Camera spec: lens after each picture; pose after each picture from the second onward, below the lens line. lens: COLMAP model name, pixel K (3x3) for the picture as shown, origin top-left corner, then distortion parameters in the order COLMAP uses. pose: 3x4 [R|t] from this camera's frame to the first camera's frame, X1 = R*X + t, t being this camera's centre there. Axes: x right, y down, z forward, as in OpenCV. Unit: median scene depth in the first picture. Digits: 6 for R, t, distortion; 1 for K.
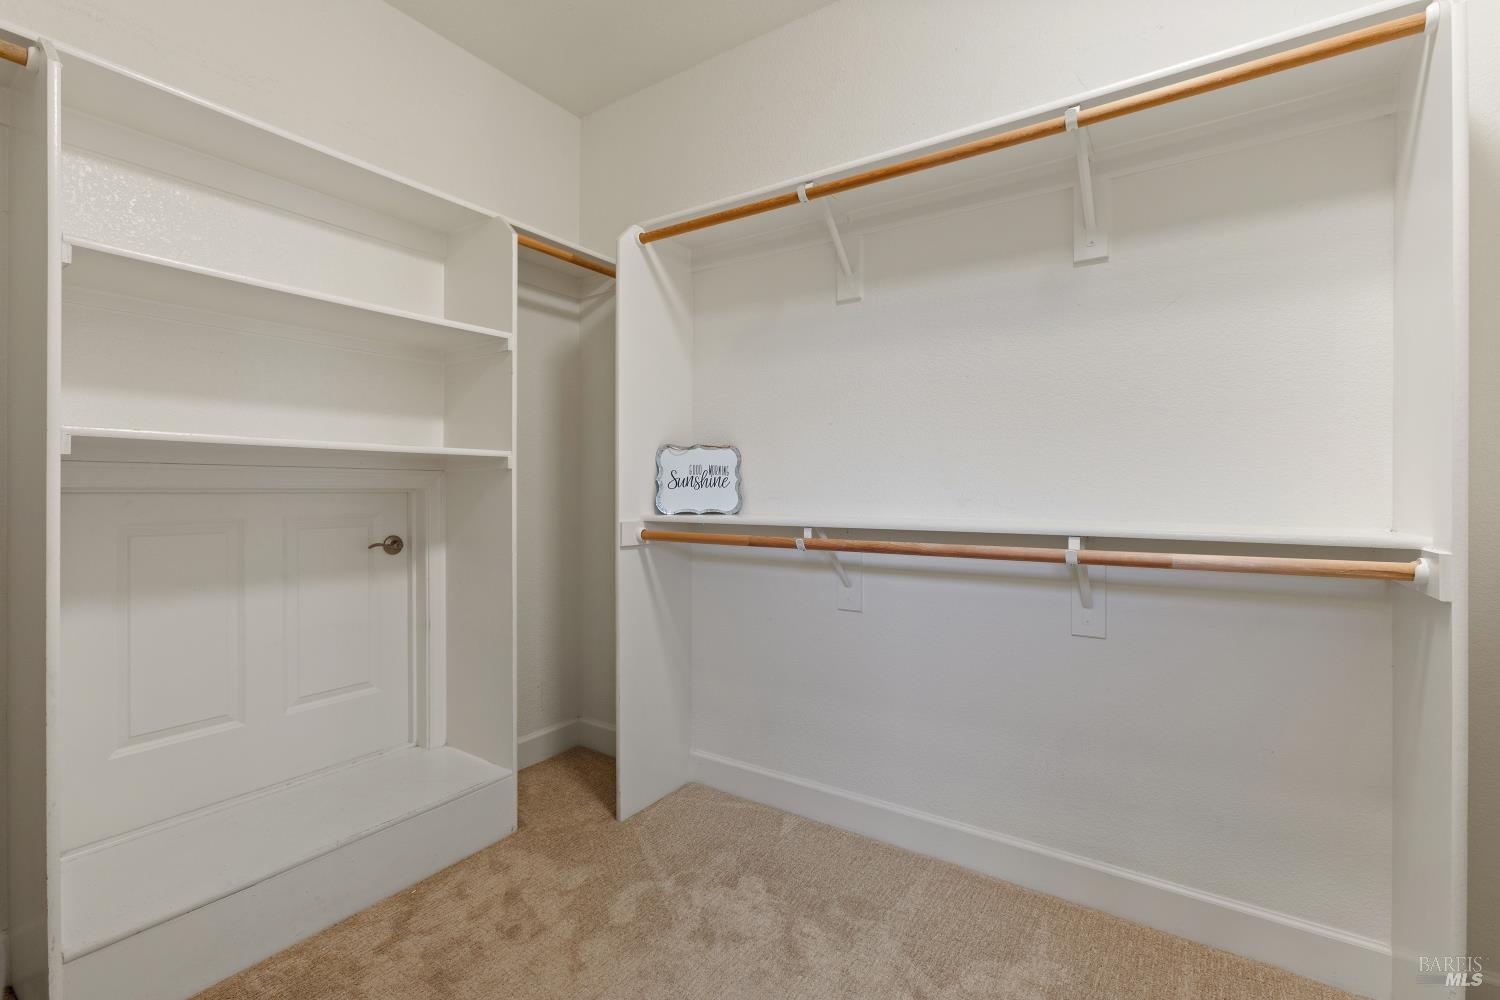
lens RADIAL K [[665.4, 0, 740.7], [0, 665.4, 492.7], [0, 0, 1]] dist [-0.011734, 0.006358]
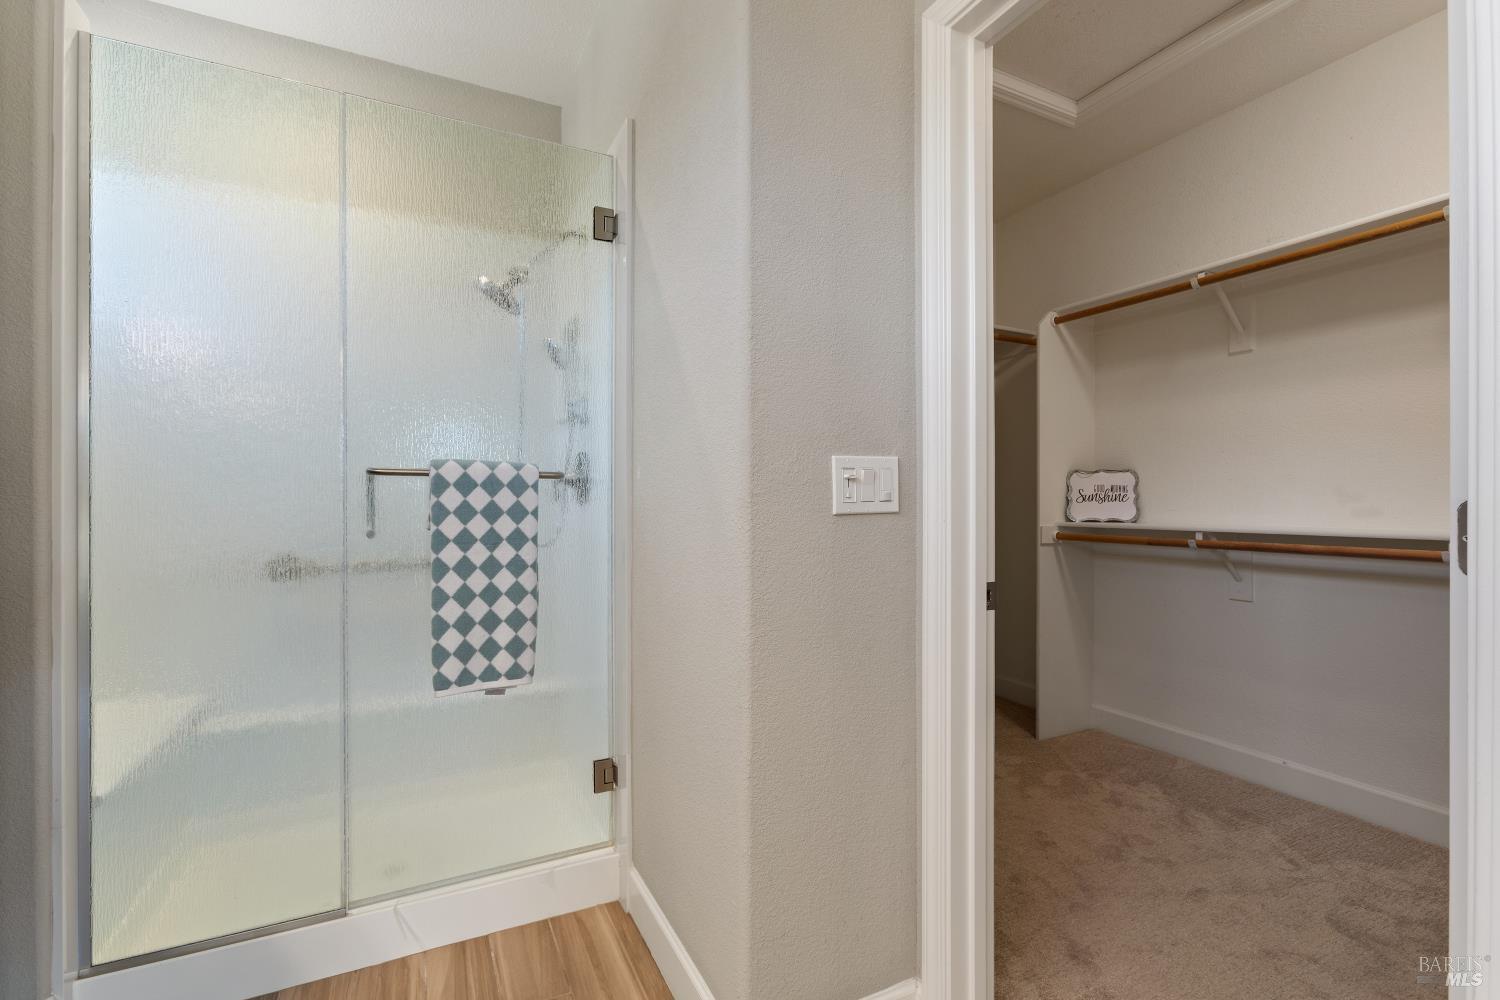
lens RADIAL K [[665.4, 0, 742.1], [0, 665.4, 503.5], [0, 0, 1]] dist [-0.011734, 0.006358]
pose [[0.870069, 0.001759, -0.492926, -0.037666], [-0.005704, 0.999963, -0.006501, 0.008700], [0.492896, 0.008468, 0.870047, -0.540823]]
